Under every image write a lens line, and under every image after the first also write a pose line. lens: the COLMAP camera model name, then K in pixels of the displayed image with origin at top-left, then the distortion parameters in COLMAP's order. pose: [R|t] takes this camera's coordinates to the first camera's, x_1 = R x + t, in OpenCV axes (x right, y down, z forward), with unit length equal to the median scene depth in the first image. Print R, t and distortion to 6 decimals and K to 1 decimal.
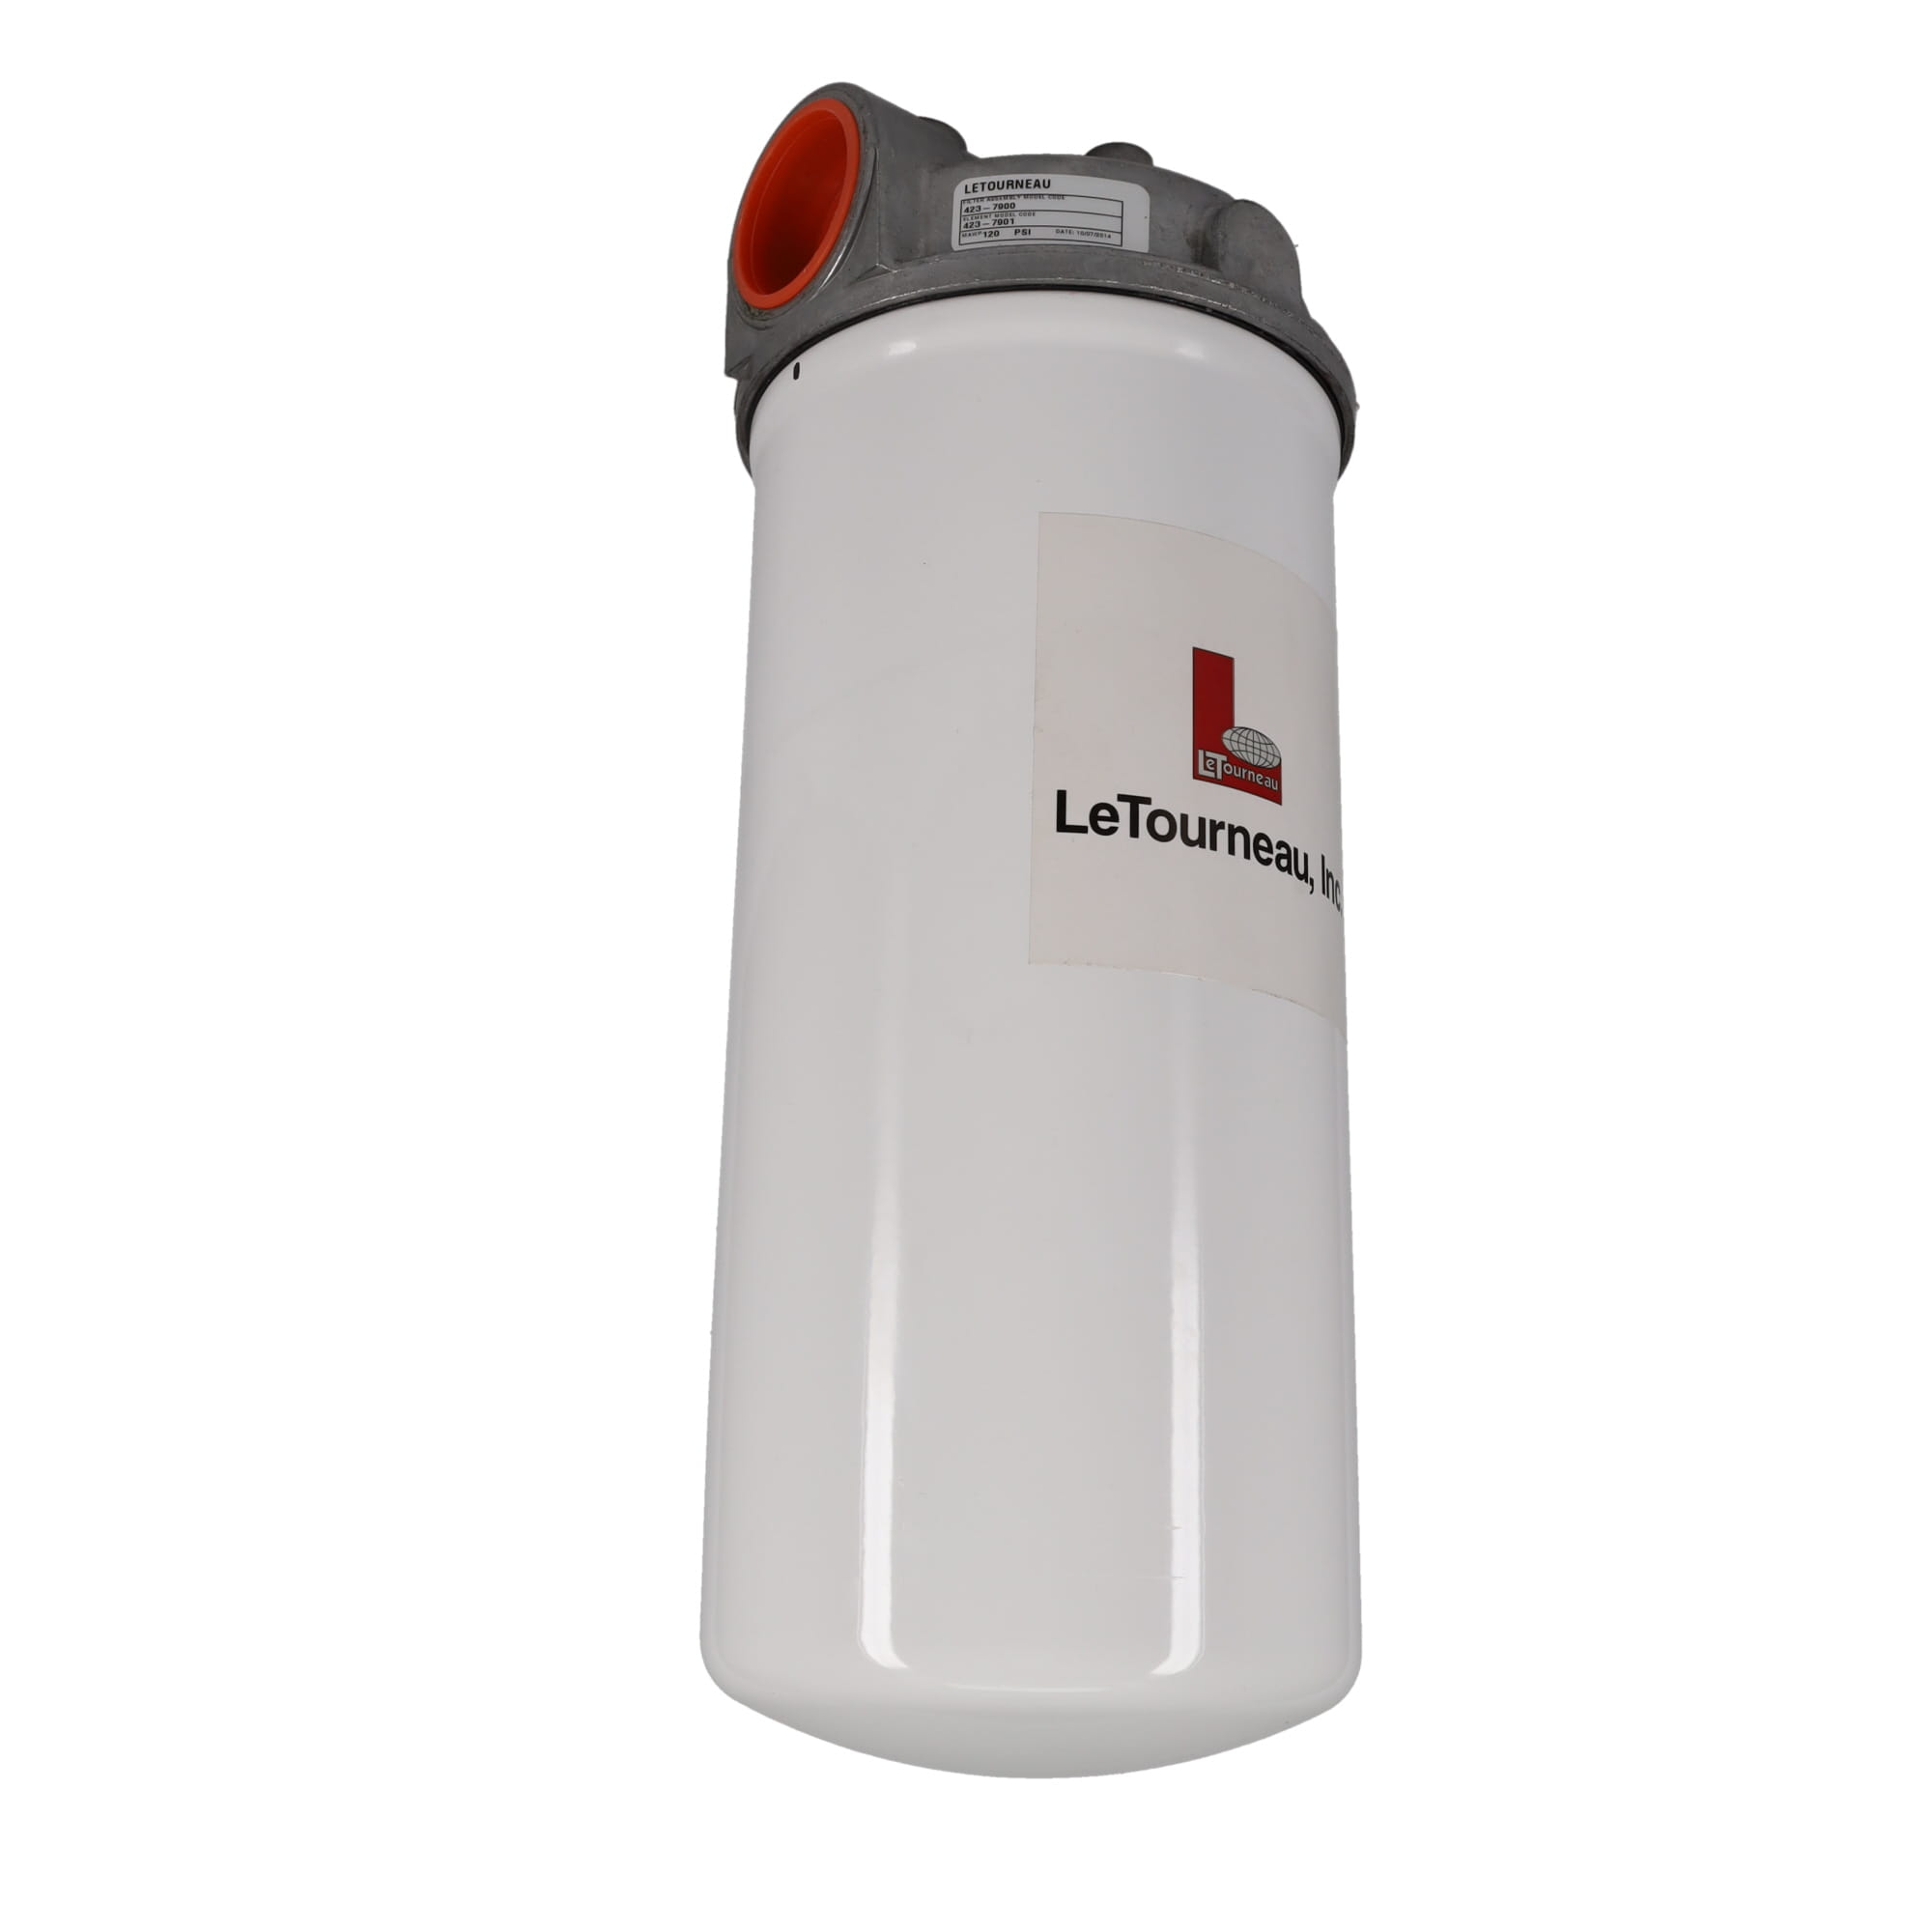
lens RADIAL K [[2354.8, 0, 966.0], [0, 2354.8, 966.0], [0, 0, 1]] dist [0.019745, 0.018320]
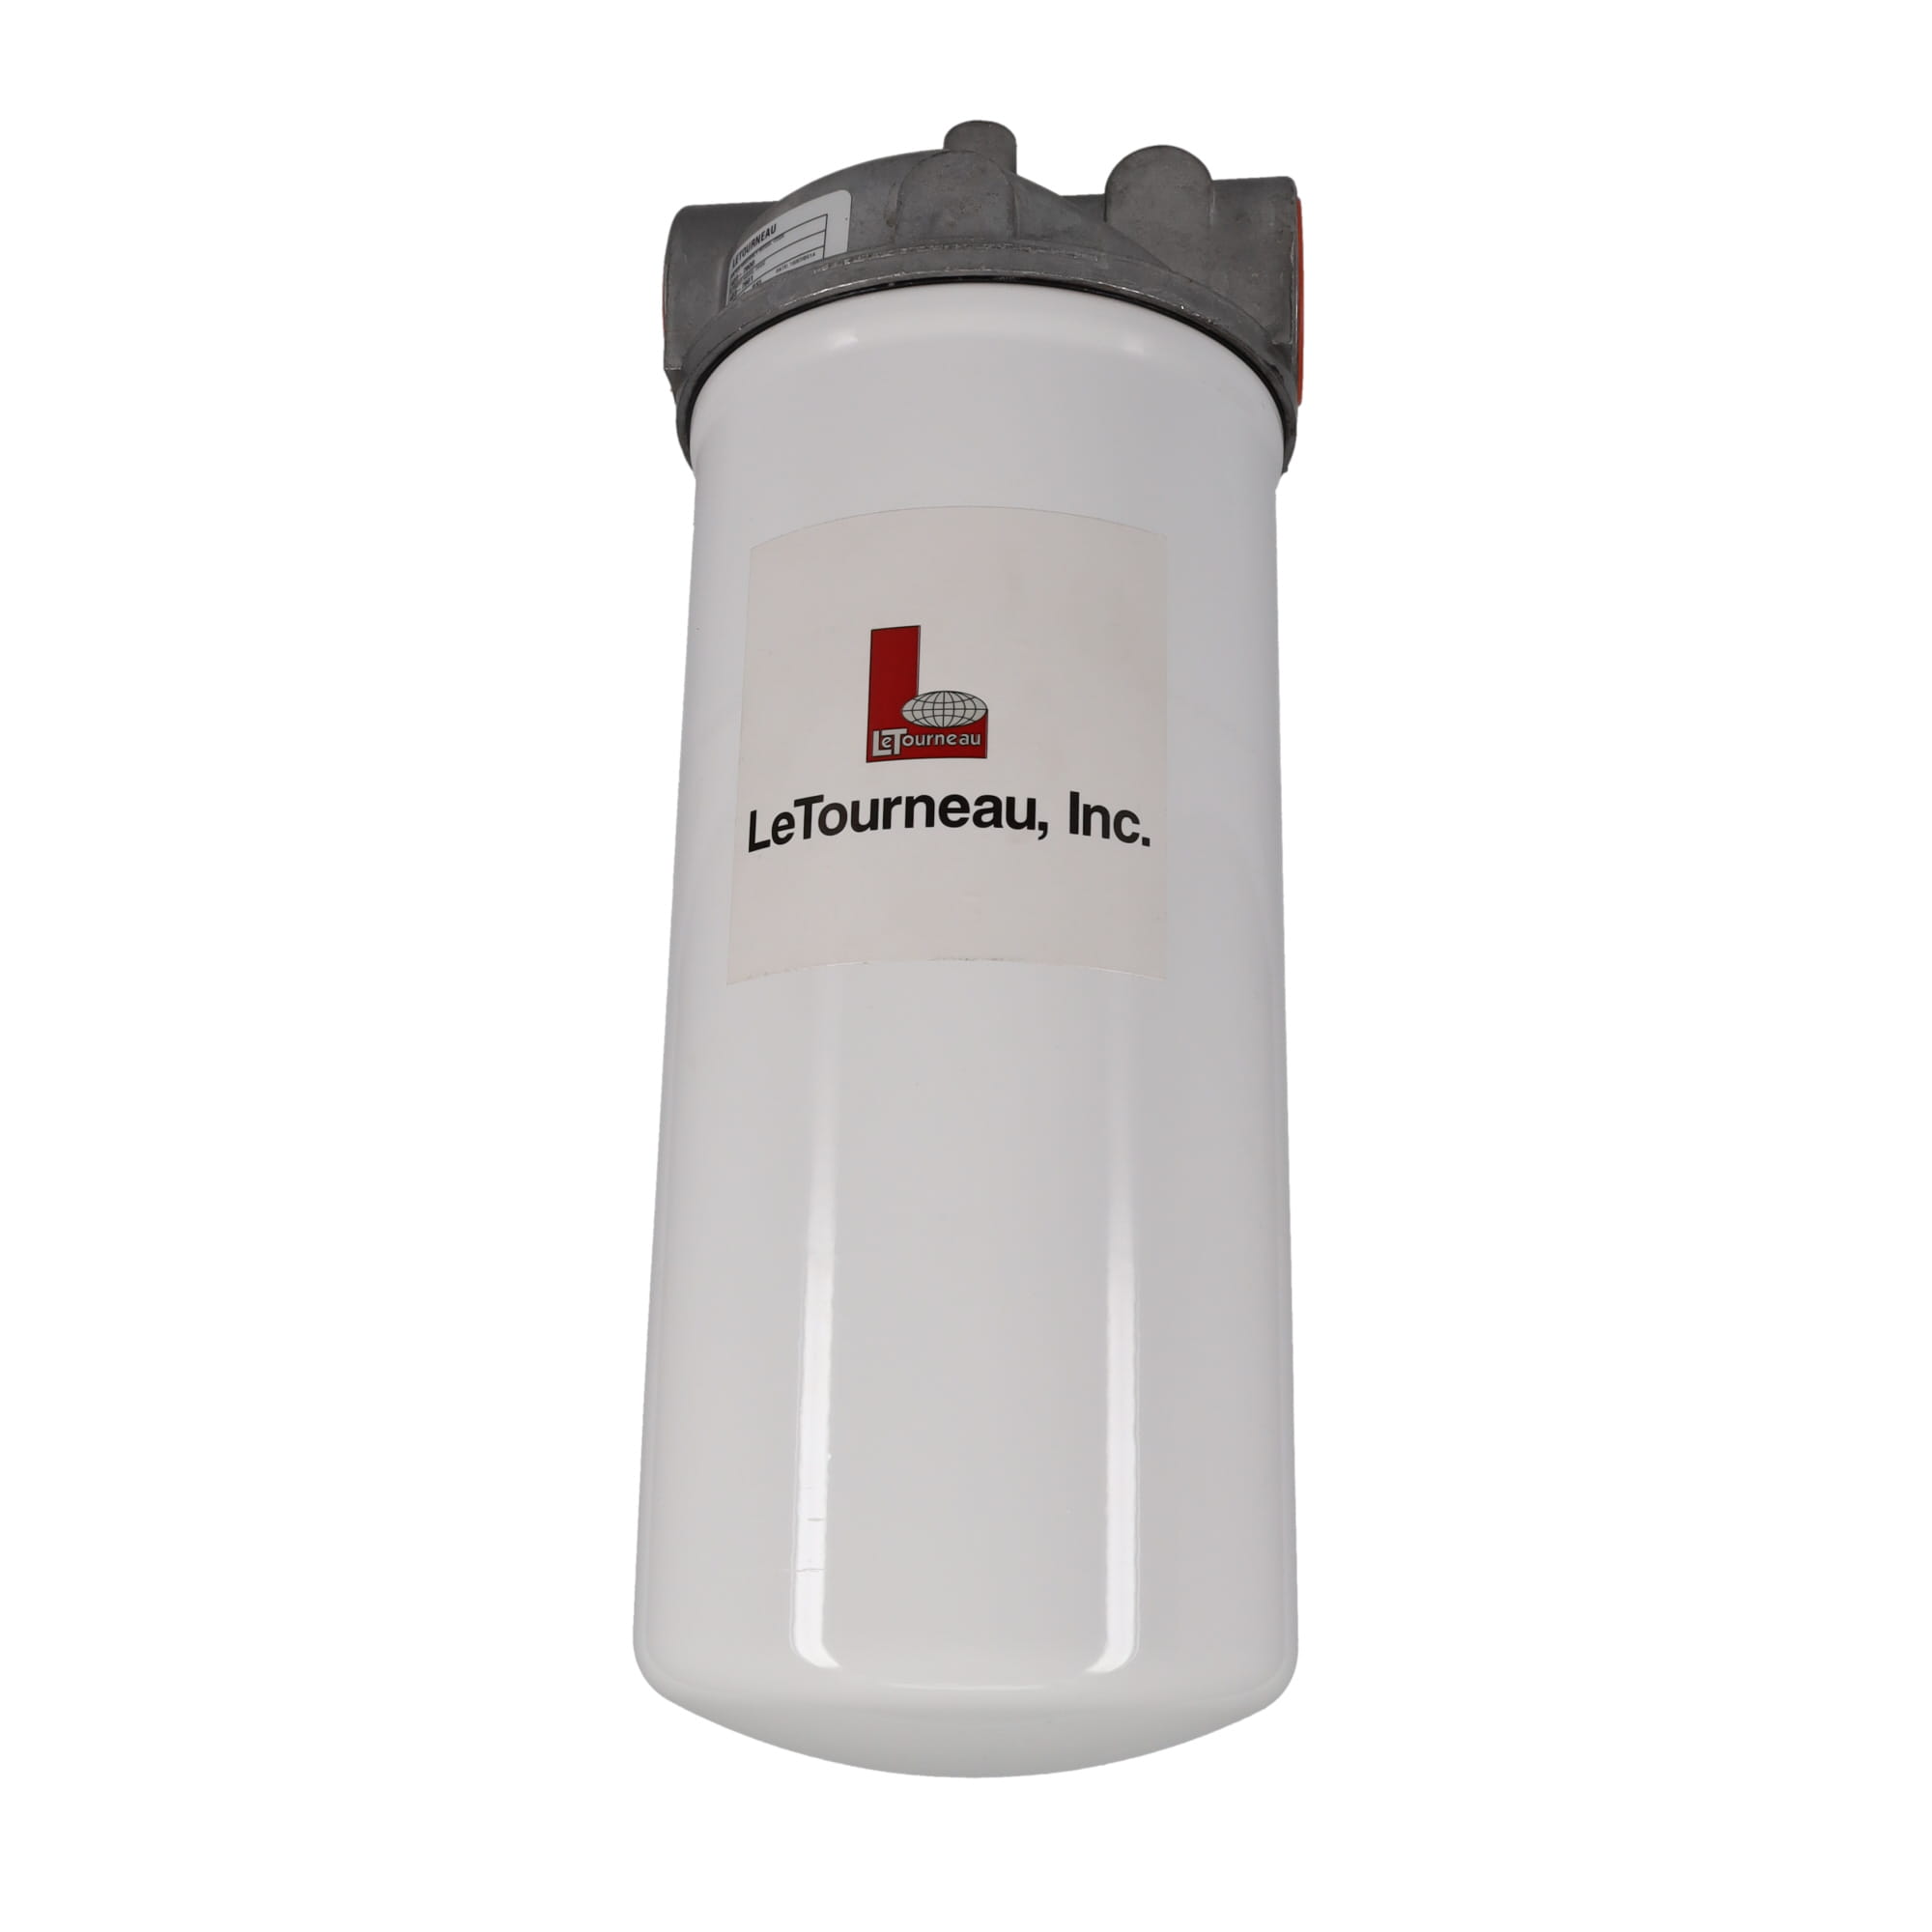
lens RADIAL K [[2354.8, 0, 966.0], [0, 2354.8, 966.0], [0, 0, 1]] dist [0.019745, 0.018320]
pose [[0.716670, -0.208669, -0.665464, 0.763787], [0.196294, 0.975968, -0.094635, 0.105373], [0.669218, -0.062804, 0.740407, 0.287610]]
